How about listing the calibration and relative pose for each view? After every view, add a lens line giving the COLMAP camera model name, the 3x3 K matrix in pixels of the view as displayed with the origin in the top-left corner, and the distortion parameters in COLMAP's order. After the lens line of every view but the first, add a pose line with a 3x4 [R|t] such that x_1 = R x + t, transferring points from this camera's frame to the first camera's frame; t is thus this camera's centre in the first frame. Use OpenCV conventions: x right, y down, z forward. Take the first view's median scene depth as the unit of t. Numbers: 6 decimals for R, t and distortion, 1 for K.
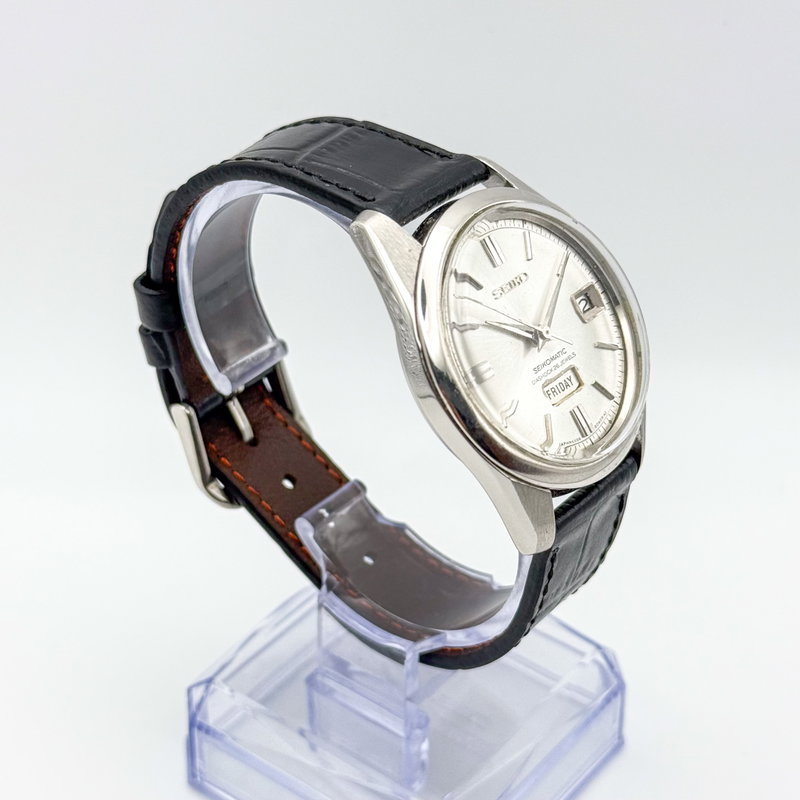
lens RADIAL K [[1796.1, 0, 400.0], [0, 1796.1, 400.0], [0, 0, 1]] dist [0.429229, -0.053130]
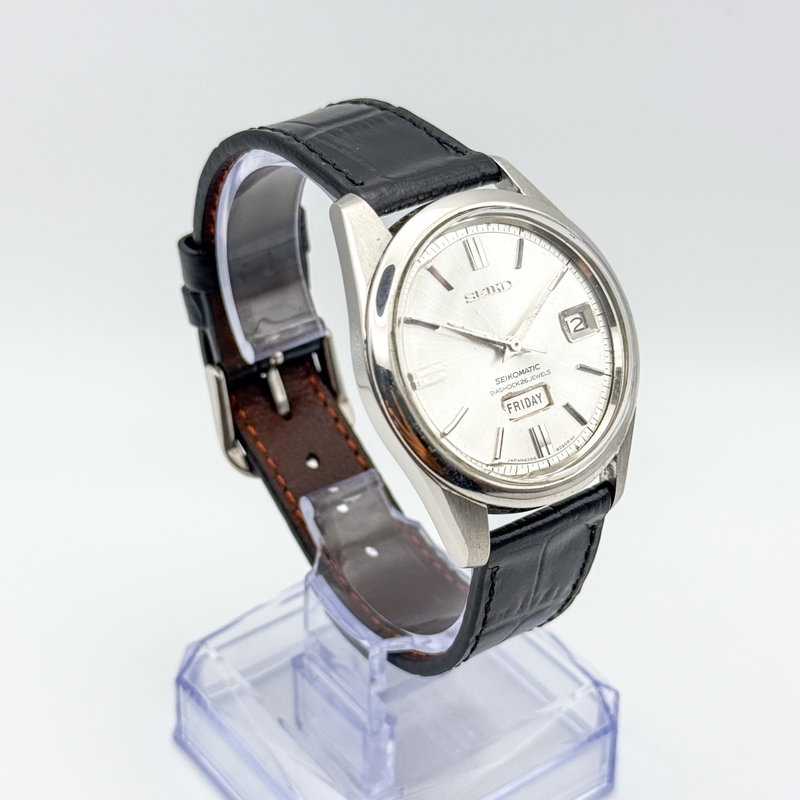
lens RADIAL K [[1796.1, 0, 400.0], [0, 1796.1, 400.0], [0, 0, 1]] dist [0.429229, -0.053130]
pose [[0.967667, 0.155886, -0.198294, 0.206257], [-0.155967, 0.987644, 0.015307, -0.012366], [0.198230, 0.016115, 0.980023, 0.038471]]
